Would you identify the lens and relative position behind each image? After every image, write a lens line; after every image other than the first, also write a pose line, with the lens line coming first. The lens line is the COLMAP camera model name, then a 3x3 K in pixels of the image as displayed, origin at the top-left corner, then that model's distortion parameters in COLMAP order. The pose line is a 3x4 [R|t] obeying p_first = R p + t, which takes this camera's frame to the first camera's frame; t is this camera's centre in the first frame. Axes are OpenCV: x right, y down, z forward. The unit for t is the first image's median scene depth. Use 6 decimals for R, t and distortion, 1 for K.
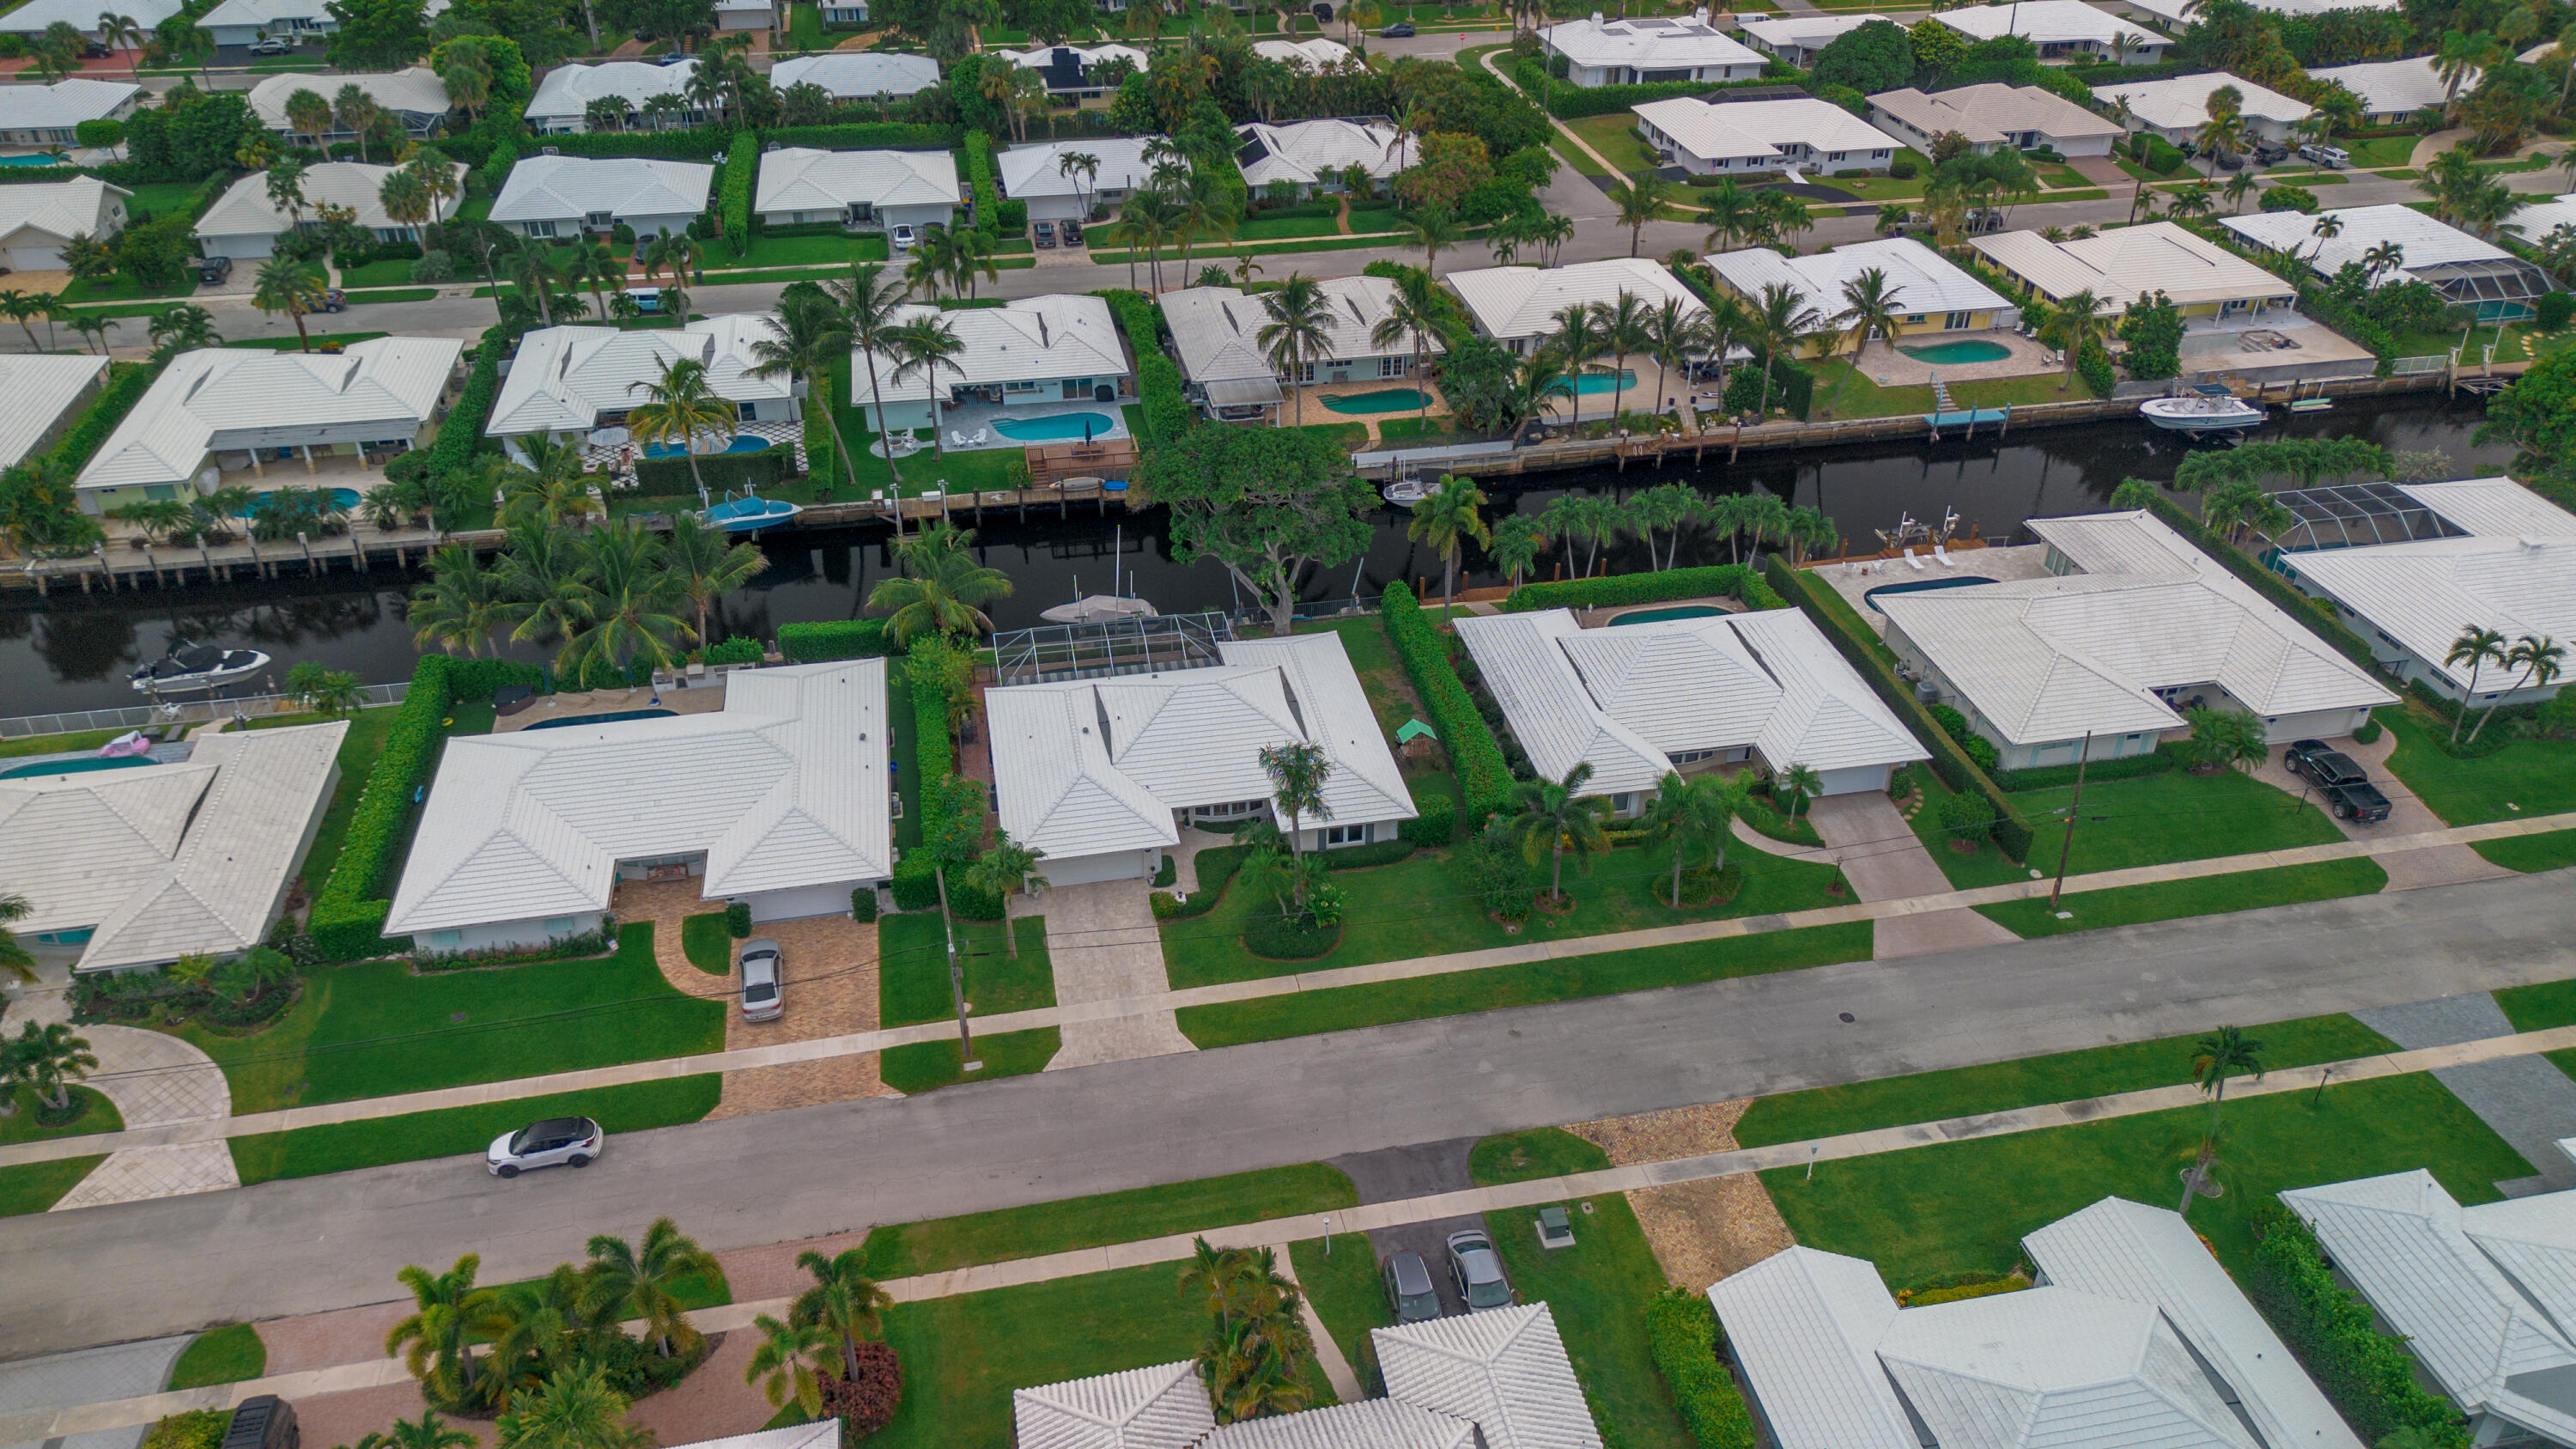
lens RADIAL K [[1820.7, 0, 1294.0], [0, 1820.7, 718.6], [0, 0, 1]] dist [0.063959, -0.062121]
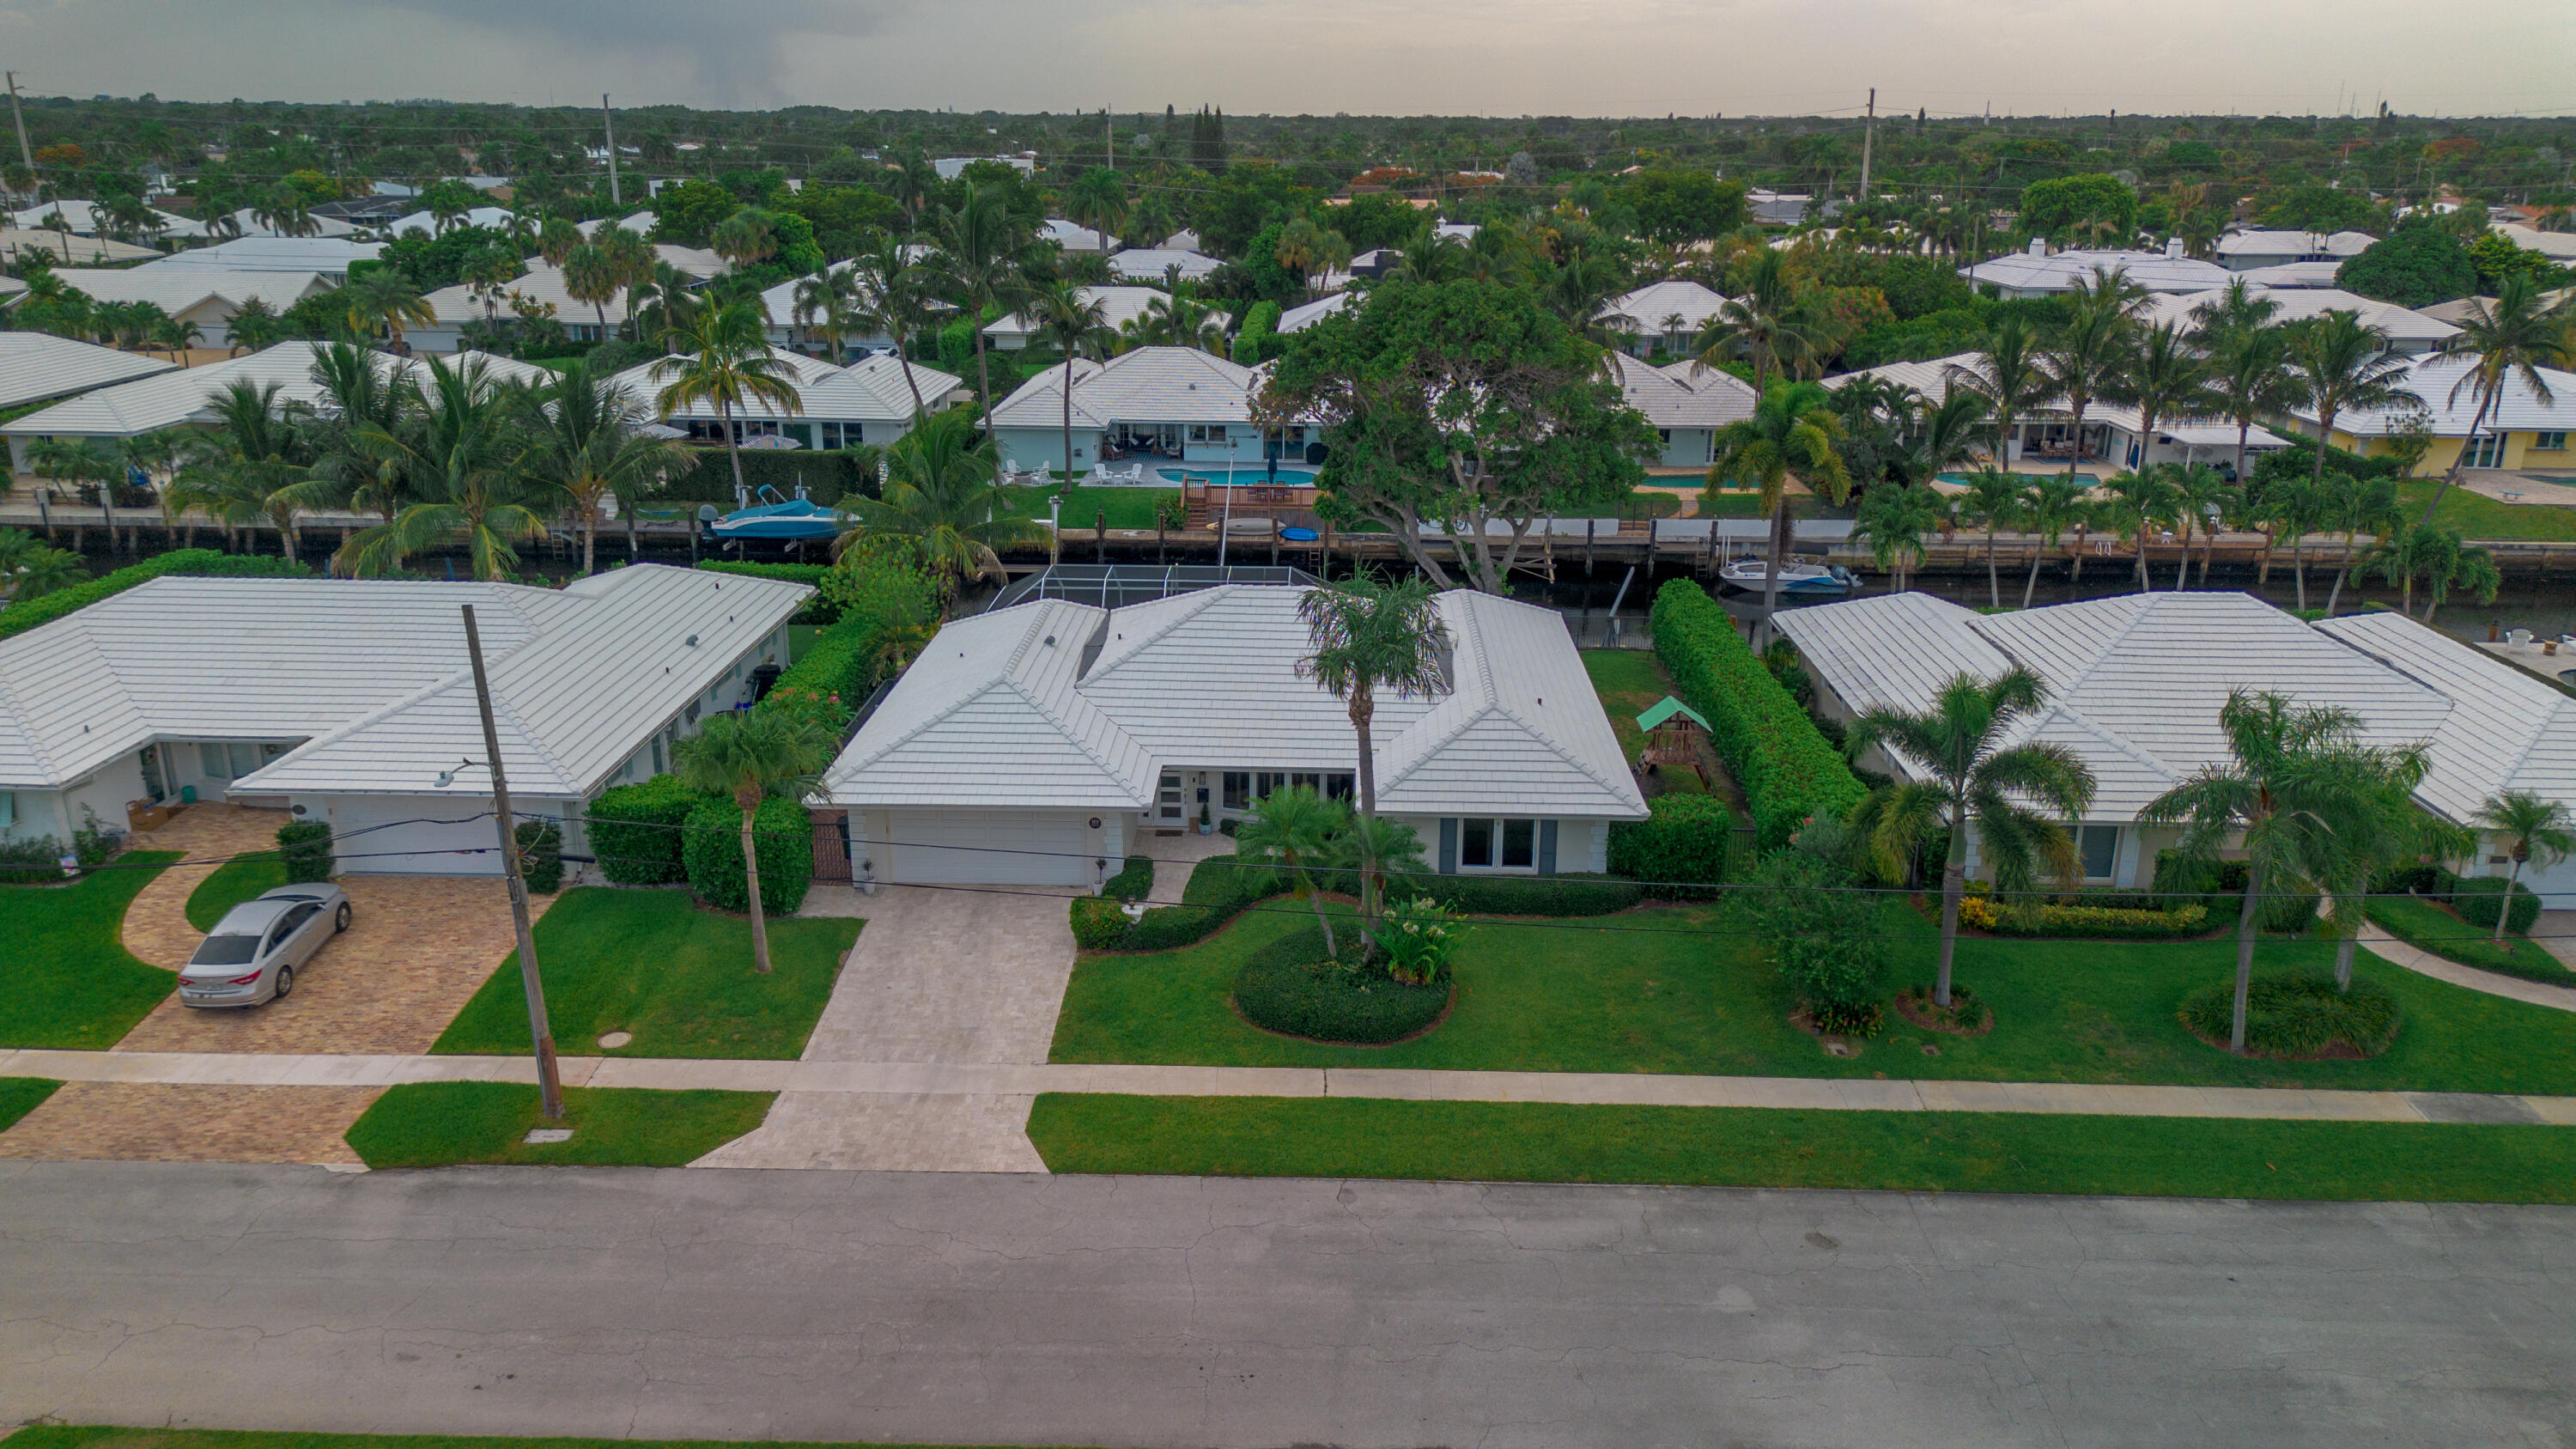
lens RADIAL K [[1834.4, 0, 1293.3], [0, 1834.4, 712.5], [0, 0, 1]] dist [0.028787, -0.019203]
pose [[0.974238, 0.070276, -0.214295, 0.072377], [-0.123068, 0.961925, -0.244039, 0.145103], [0.188986, 0.264125, 0.945792, 0.476055]]
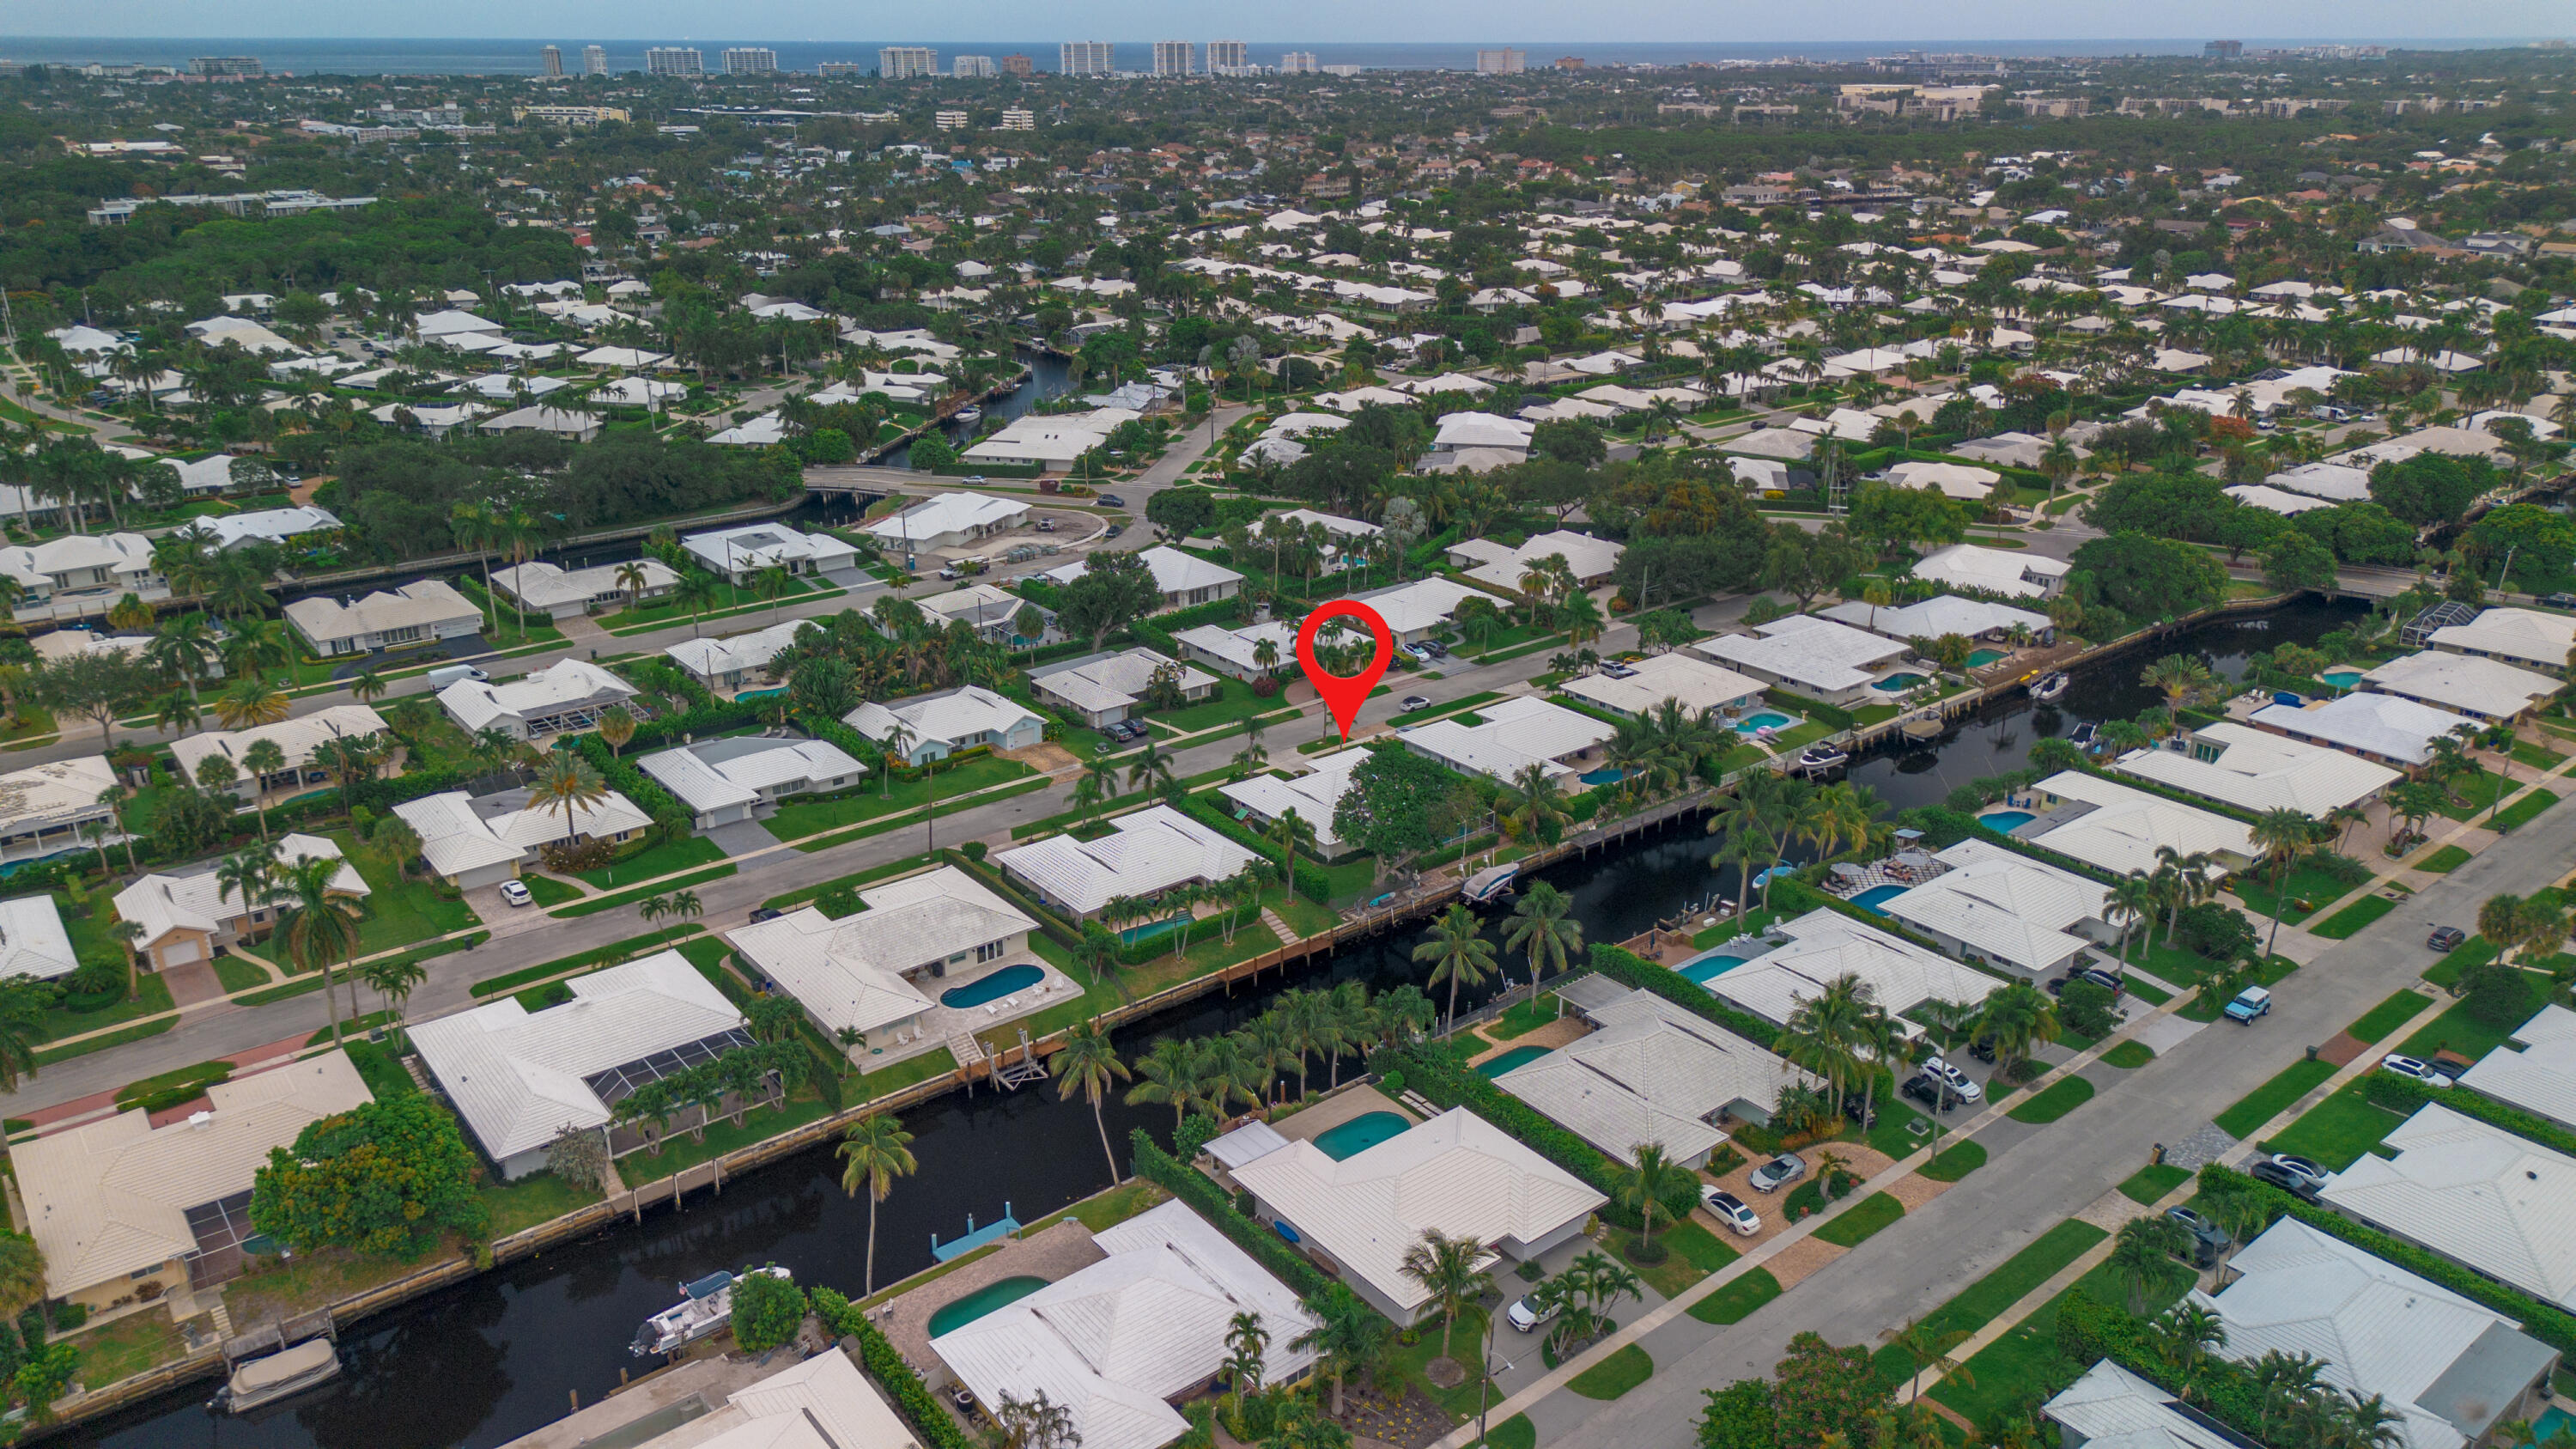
lens RADIAL K [[1820.7, 0, 1294.0], [0, 1820.7, 718.6], [0, 0, 1]] dist [0.063959, -0.062121]
pose [[-0.890641, 0.150331, -0.429137, 0.835333], [-0.252345, 0.621685, 0.741505, -1.505434], [0.378260, 0.768706, -0.515763, 1.928535]]
